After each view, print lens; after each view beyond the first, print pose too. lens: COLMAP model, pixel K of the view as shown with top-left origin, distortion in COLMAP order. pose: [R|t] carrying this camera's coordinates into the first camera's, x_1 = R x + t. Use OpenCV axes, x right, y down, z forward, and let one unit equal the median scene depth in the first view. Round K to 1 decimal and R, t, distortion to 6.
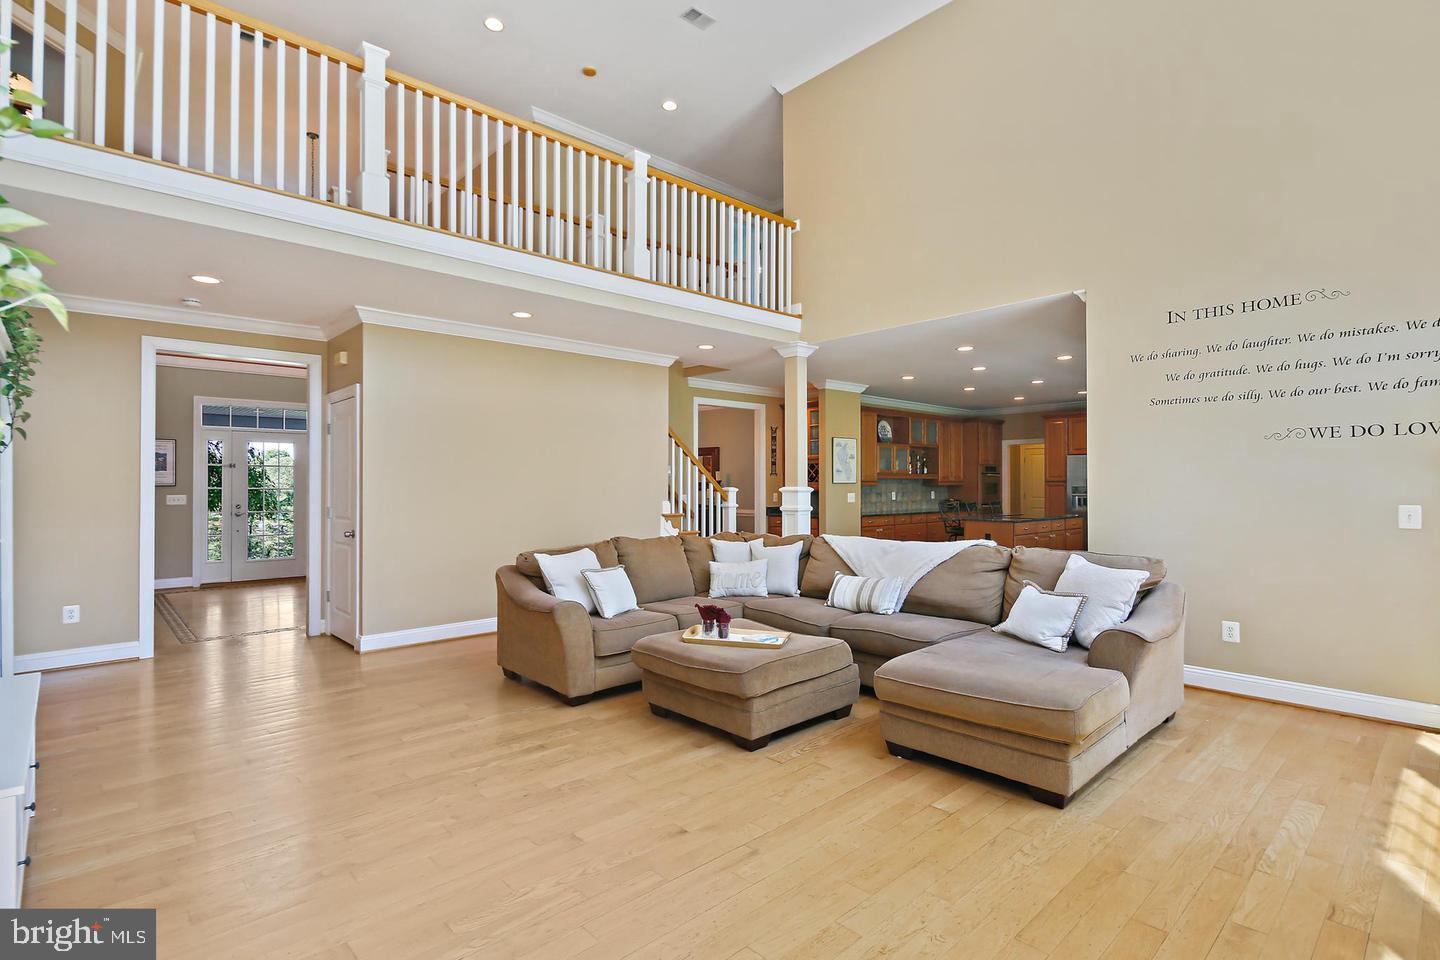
lens RADIAL K [[707.4, 0, 709.5], [0, 707.4, 488.2], [0, 0, 1]] dist [0.001255, -0.002096]
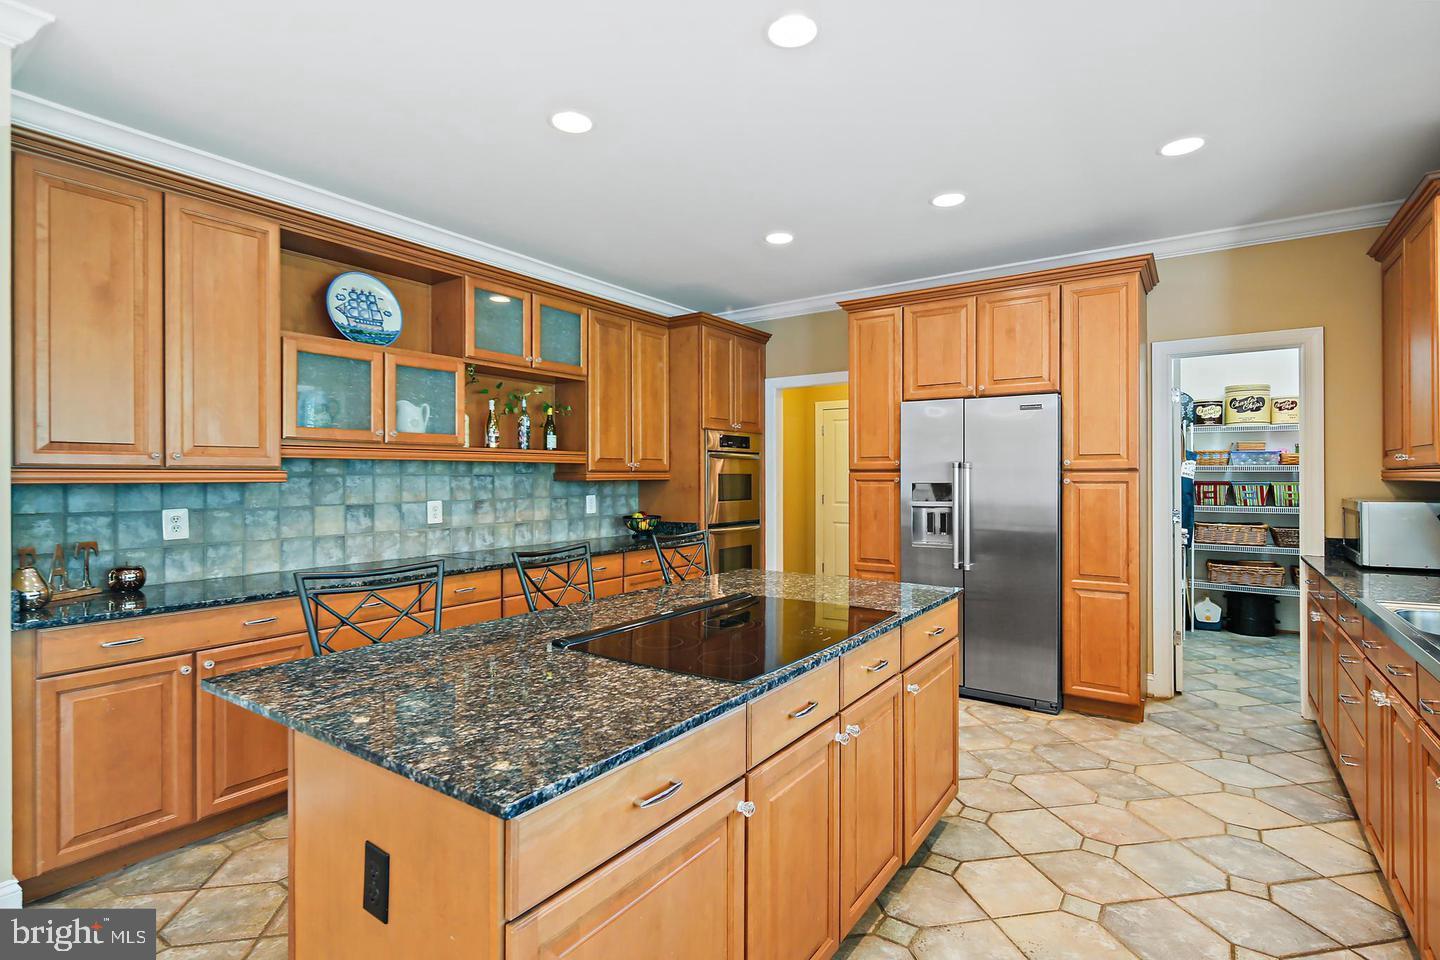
lens RADIAL K [[707.4, 0, 729.1], [0, 707.4, 476.1], [0, 0, 1]] dist [0.001255, -0.002096]
pose [[0.974271, 0.010405, 0.225141, 0.312453], [-0.011460, 0.999929, 0.003378, -0.008648], [-0.225090, -0.005871, 0.974320, 0.616580]]
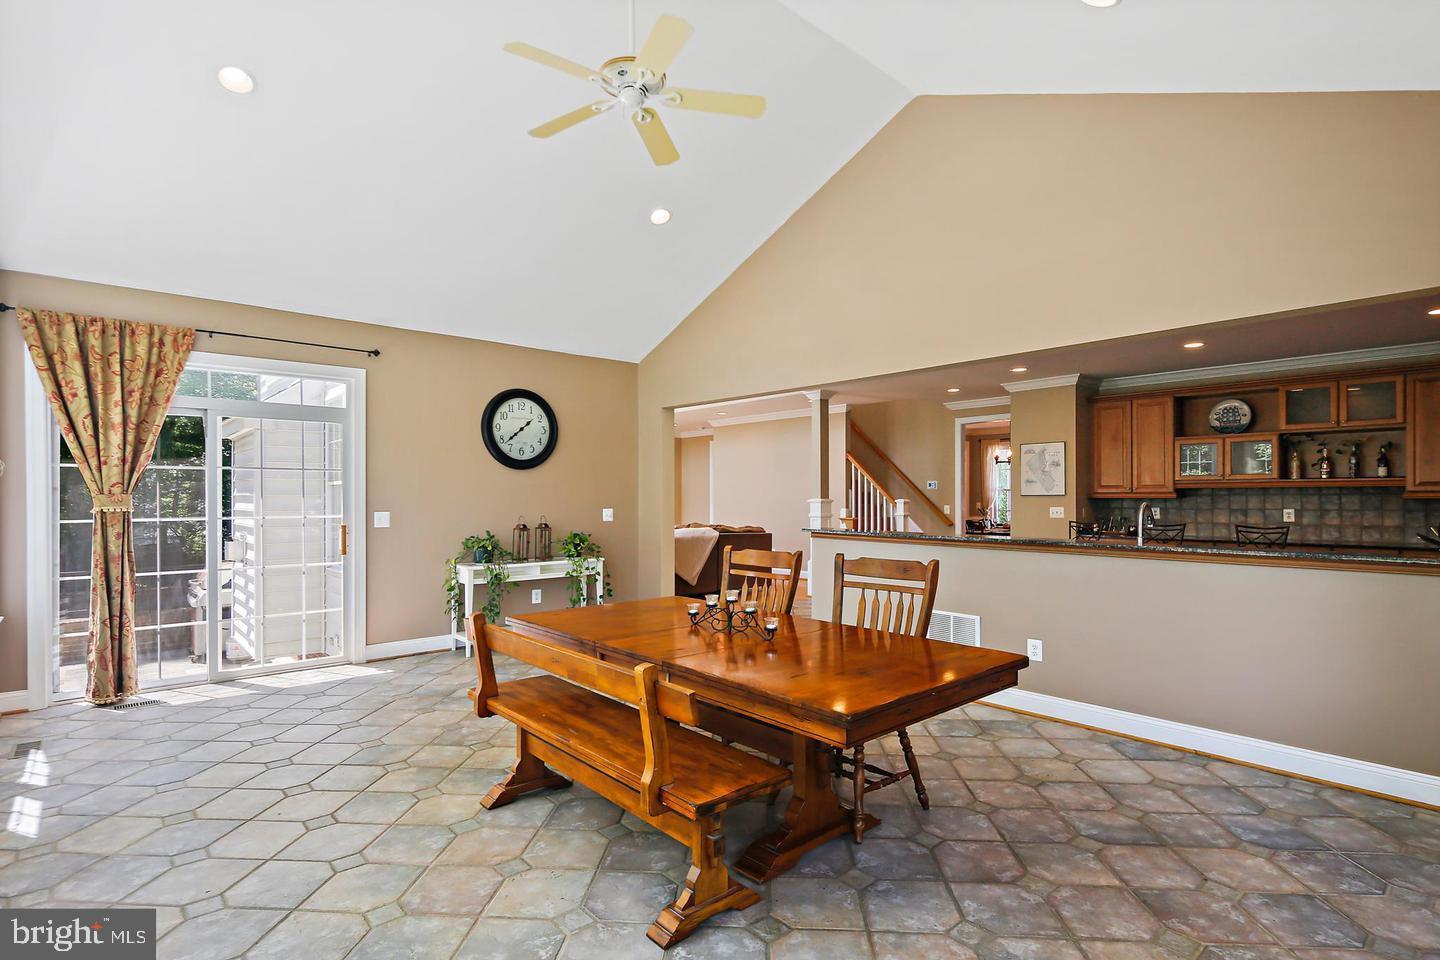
lens RADIAL K [[707.4, 0, 722.2], [0, 707.4, 492.7], [0, 0, 1]] dist [0.001255, -0.002096]
pose [[-0.029510, 0.005577, -0.999549, 0.863851], [0.007624, 0.999957, 0.005354, -0.015100], [0.999535, -0.007463, -0.029551, 0.509733]]
